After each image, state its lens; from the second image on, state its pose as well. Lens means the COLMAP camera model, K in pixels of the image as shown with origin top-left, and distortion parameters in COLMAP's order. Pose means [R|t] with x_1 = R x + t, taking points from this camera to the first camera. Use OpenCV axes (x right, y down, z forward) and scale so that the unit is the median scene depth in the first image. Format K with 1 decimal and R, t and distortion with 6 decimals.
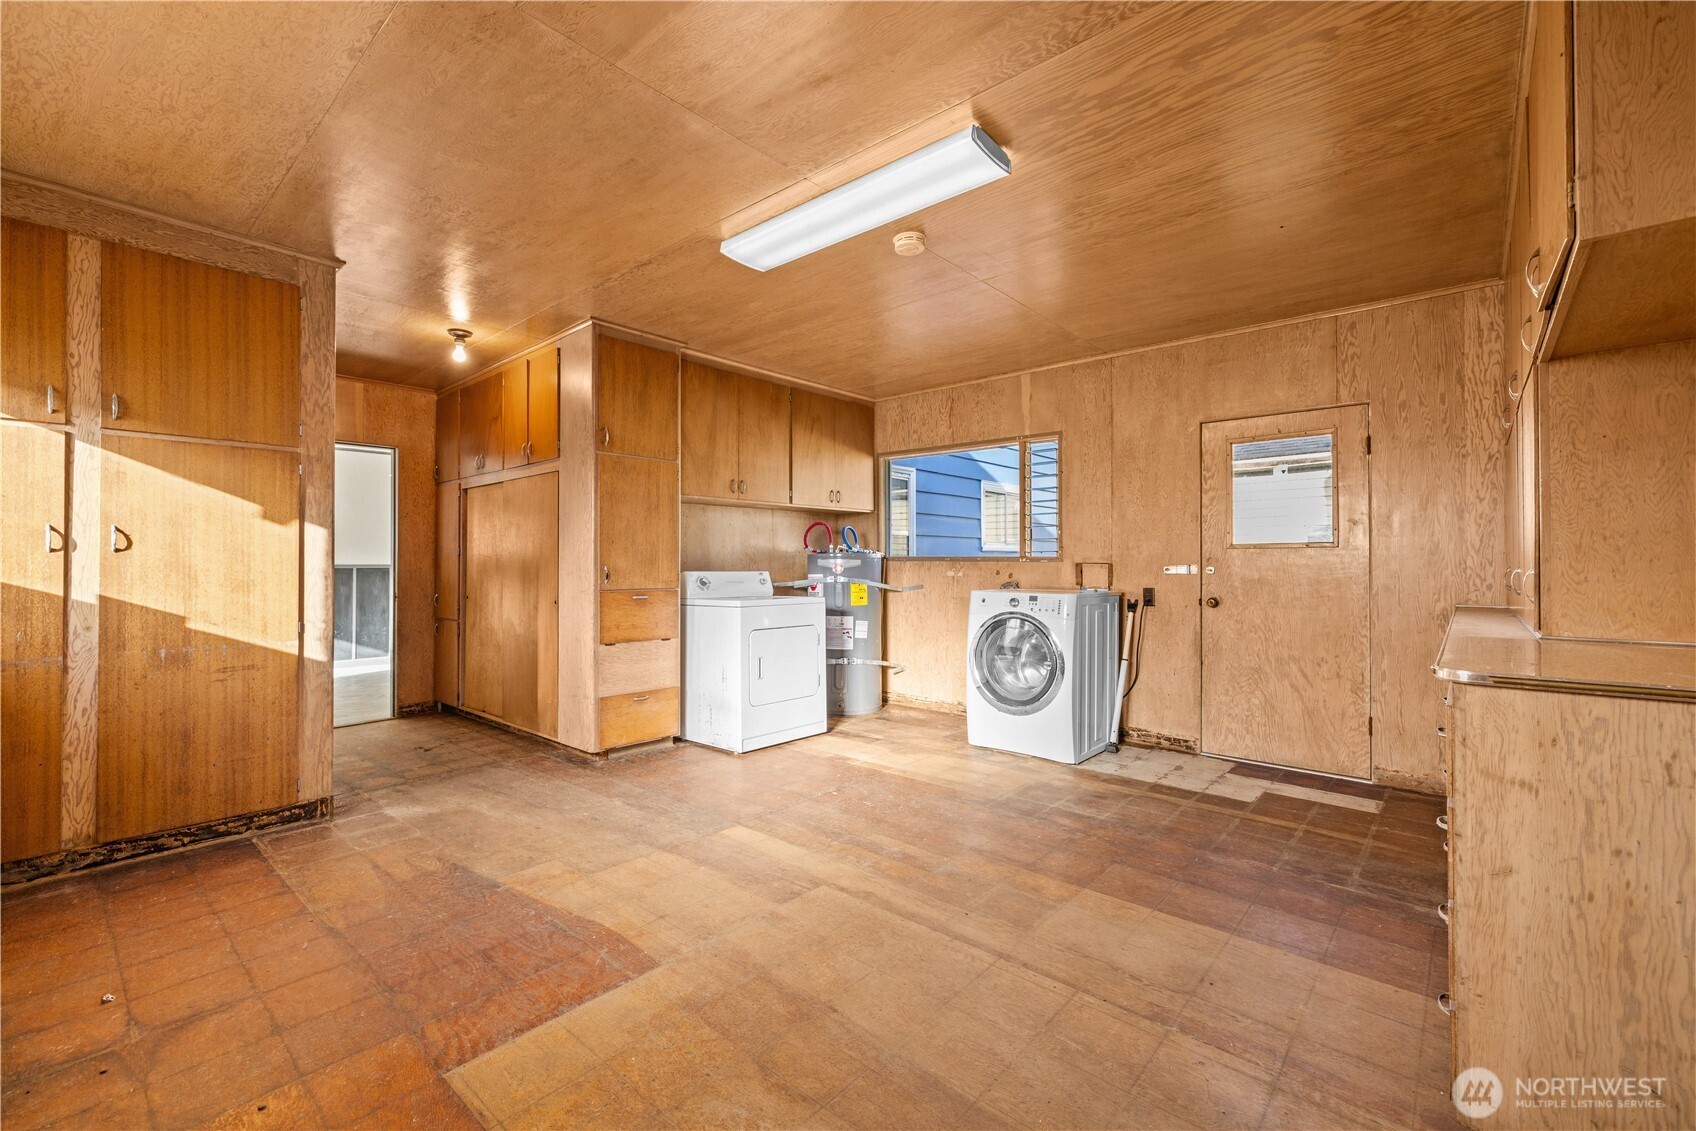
lens RADIAL K [[716.2, 0, 845.9], [0, 716.2, 561.9], [0, 0, 1]] dist [0.001452, 0.001134]
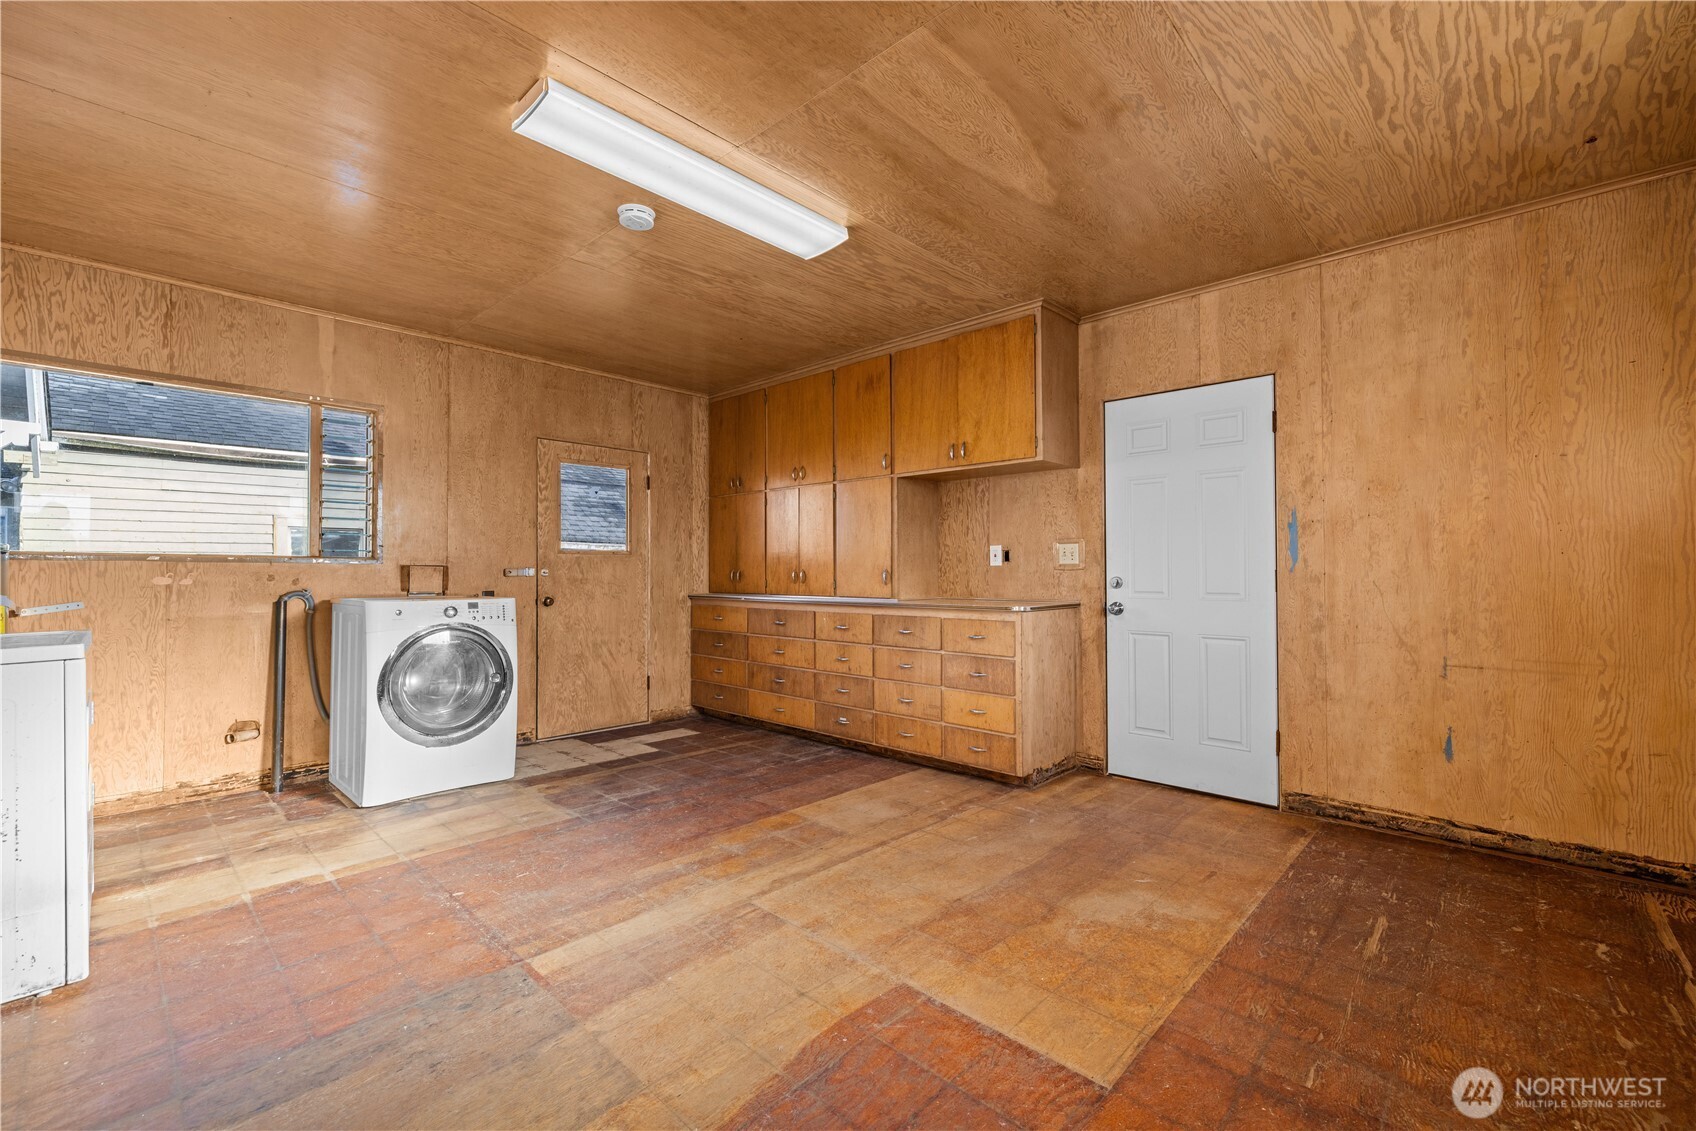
lens RADIAL K [[716.2, 0, 846.2], [0, 716.2, 563.0], [0, 0, 1]] dist [0.001452, 0.001134]
pose [[0.034911, 0.008975, 0.999350, -0.773071], [-0.004195, 0.999952, -0.008834, 0.006174], [-0.999382, -0.003883, 0.034947, 0.660283]]
